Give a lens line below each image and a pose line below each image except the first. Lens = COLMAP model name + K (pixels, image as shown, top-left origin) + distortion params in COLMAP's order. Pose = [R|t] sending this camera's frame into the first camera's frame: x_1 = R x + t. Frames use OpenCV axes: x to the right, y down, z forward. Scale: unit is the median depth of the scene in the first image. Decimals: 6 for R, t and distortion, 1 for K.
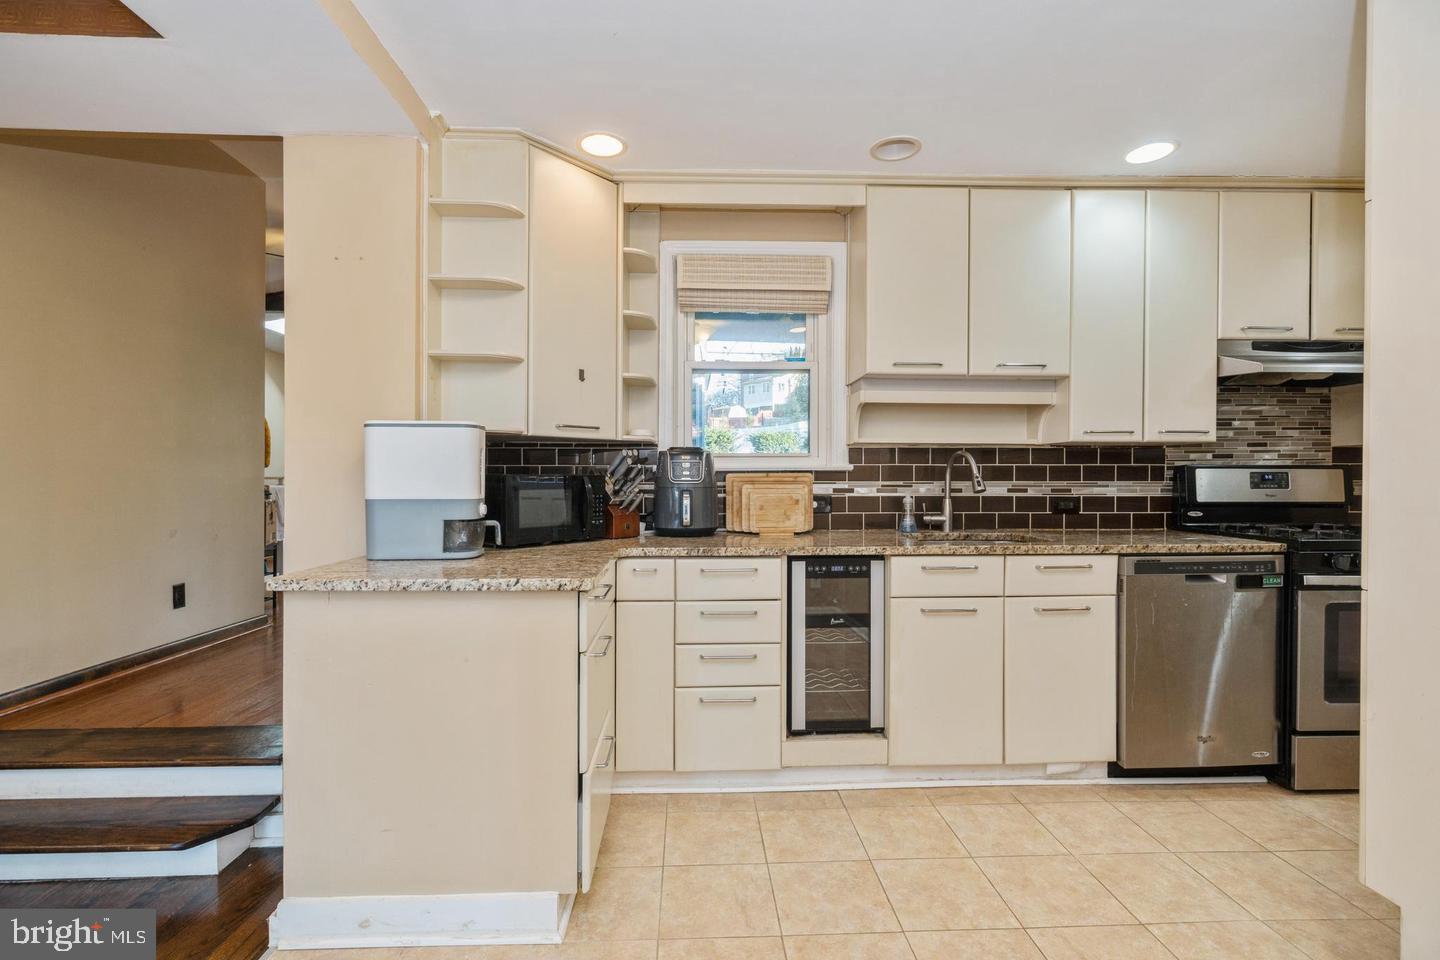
lens RADIAL K [[660.9, 0, 717.6], [0, 660.9, 475.9], [0, 0, 1]] dist [-0.004963, 0.003380]
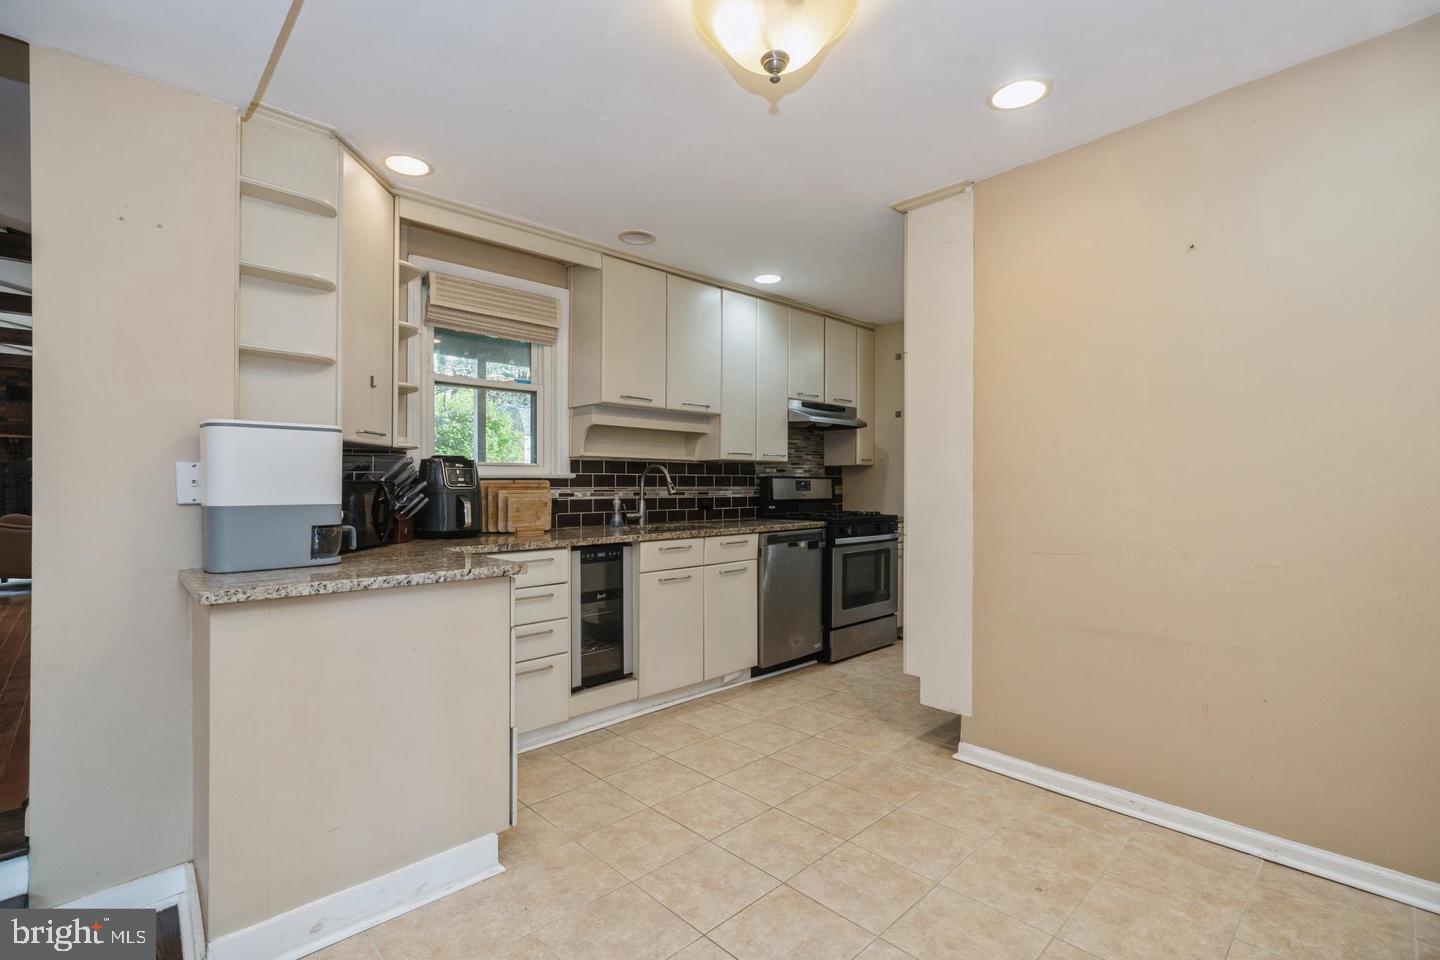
lens RADIAL K [[660.9, 0, 718.8], [0, 660.9, 482.7], [0, 0, 1]] dist [-0.004963, 0.003380]
pose [[0.744646, 0.001292, 0.667458, -0.500175], [0.002053, 0.999989, -0.004226, 0.006609], [-0.667457, 0.004517, 0.744635, -0.103243]]
